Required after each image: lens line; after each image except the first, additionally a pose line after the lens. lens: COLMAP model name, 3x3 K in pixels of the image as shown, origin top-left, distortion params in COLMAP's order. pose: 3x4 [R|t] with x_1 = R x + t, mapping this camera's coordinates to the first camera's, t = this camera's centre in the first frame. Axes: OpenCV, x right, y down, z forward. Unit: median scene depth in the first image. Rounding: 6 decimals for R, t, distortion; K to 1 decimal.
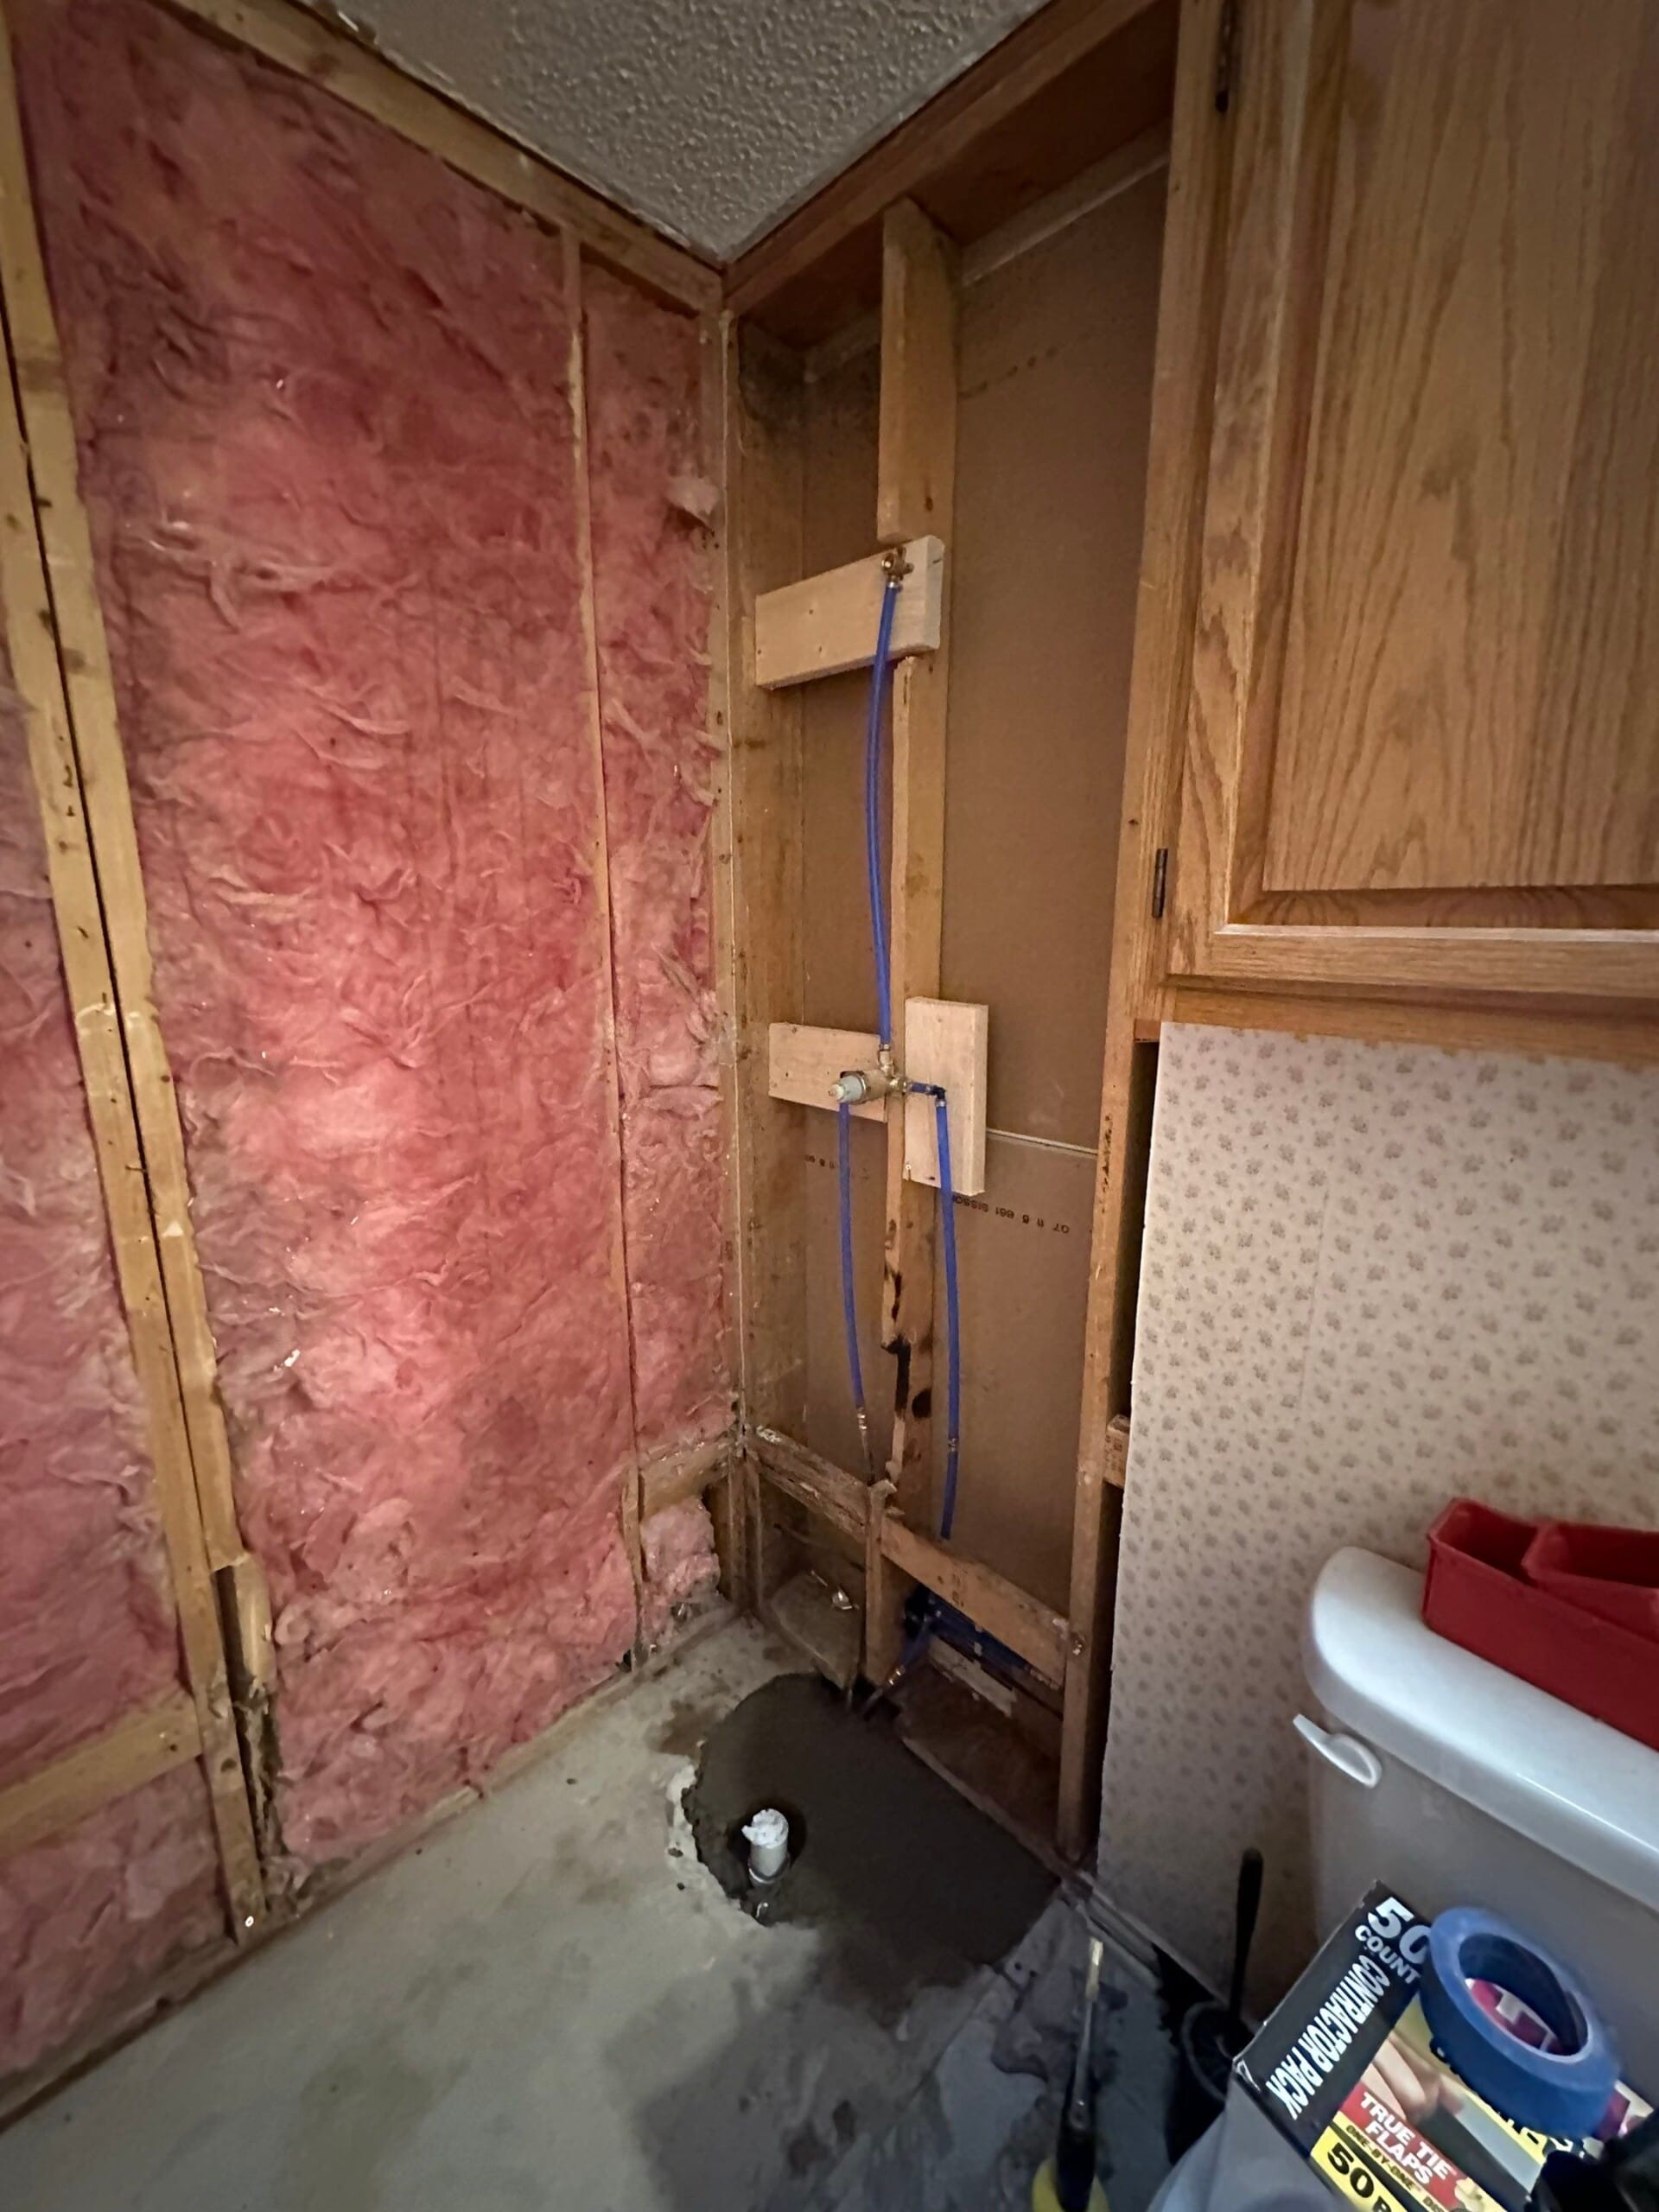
lens RADIAL K [[876.4, 0, 826.8], [0, 876.4, 1100.1], [0, 0, 1]] dist [-0.003200, 0.000110]
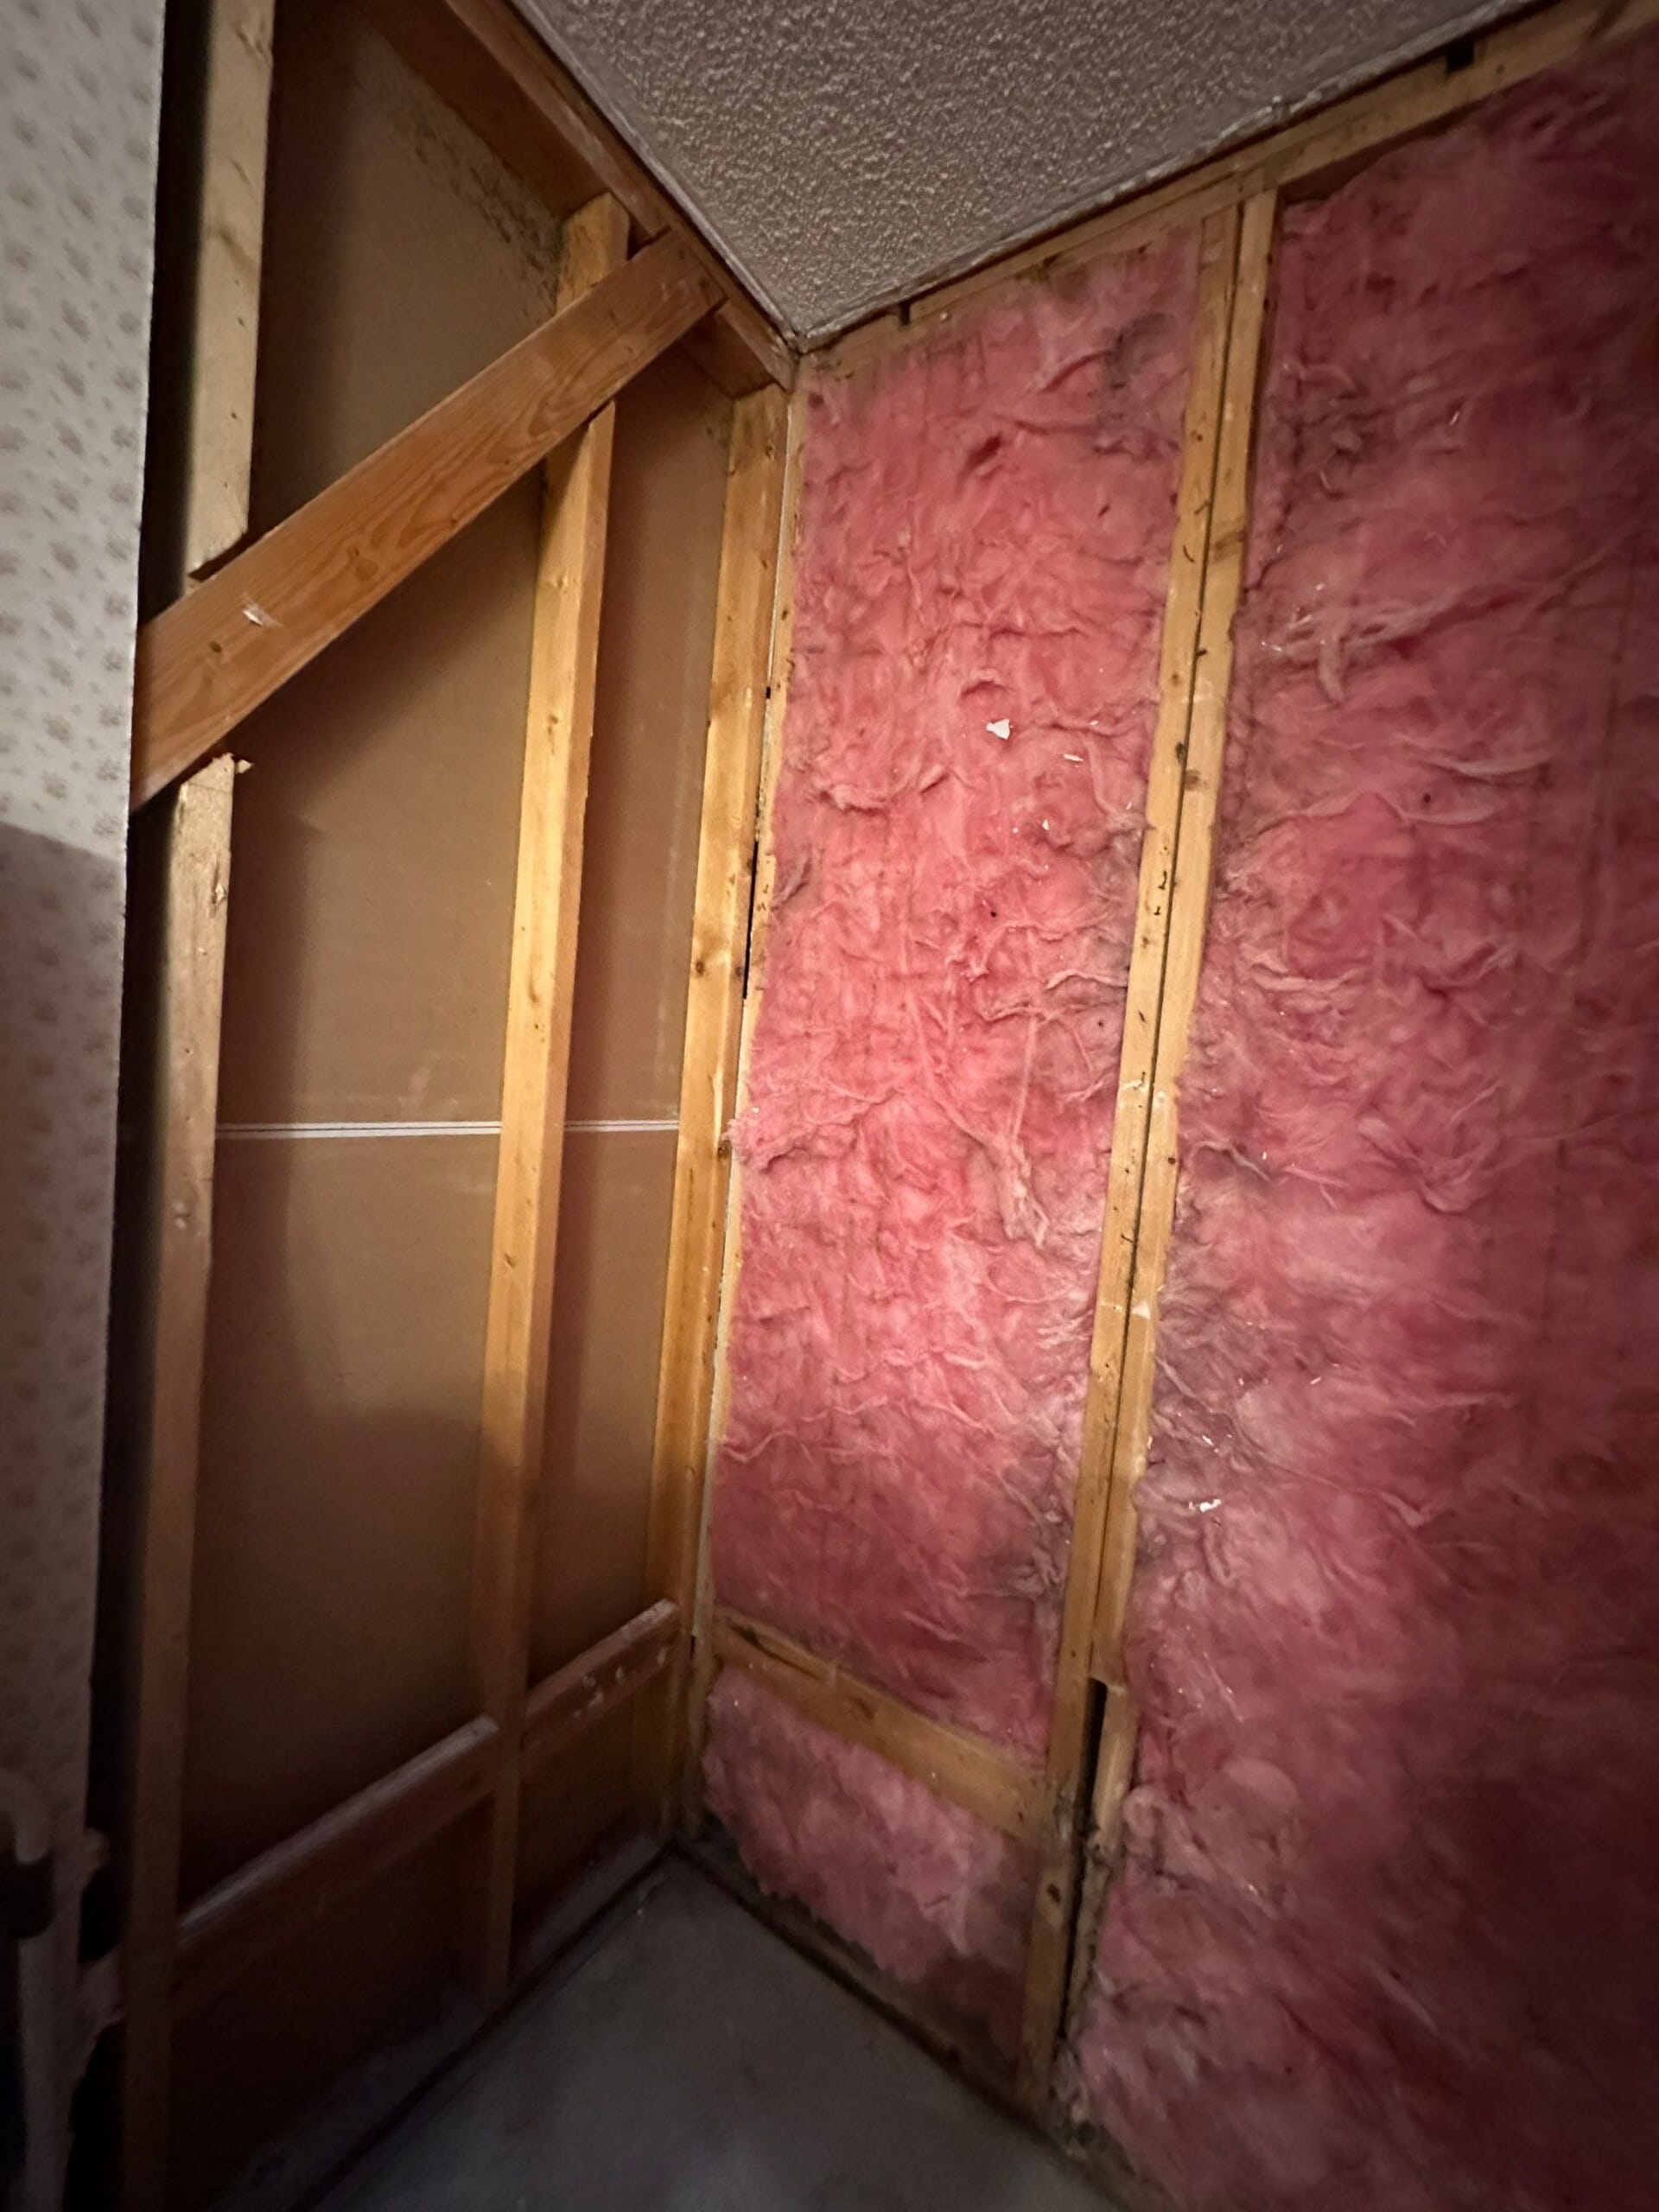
lens RADIAL K [[876.4, 0, 824.9], [0, 876.4, 1105.1], [0, 0, 1]] dist [-0.003200, 0.000110]
pose [[0.189631, 0.057442, -0.980174, 0.146732], [-0.283614, 0.958938, 0.001327, 0.024730], [0.940002, 0.277739, 0.198135, 0.381933]]
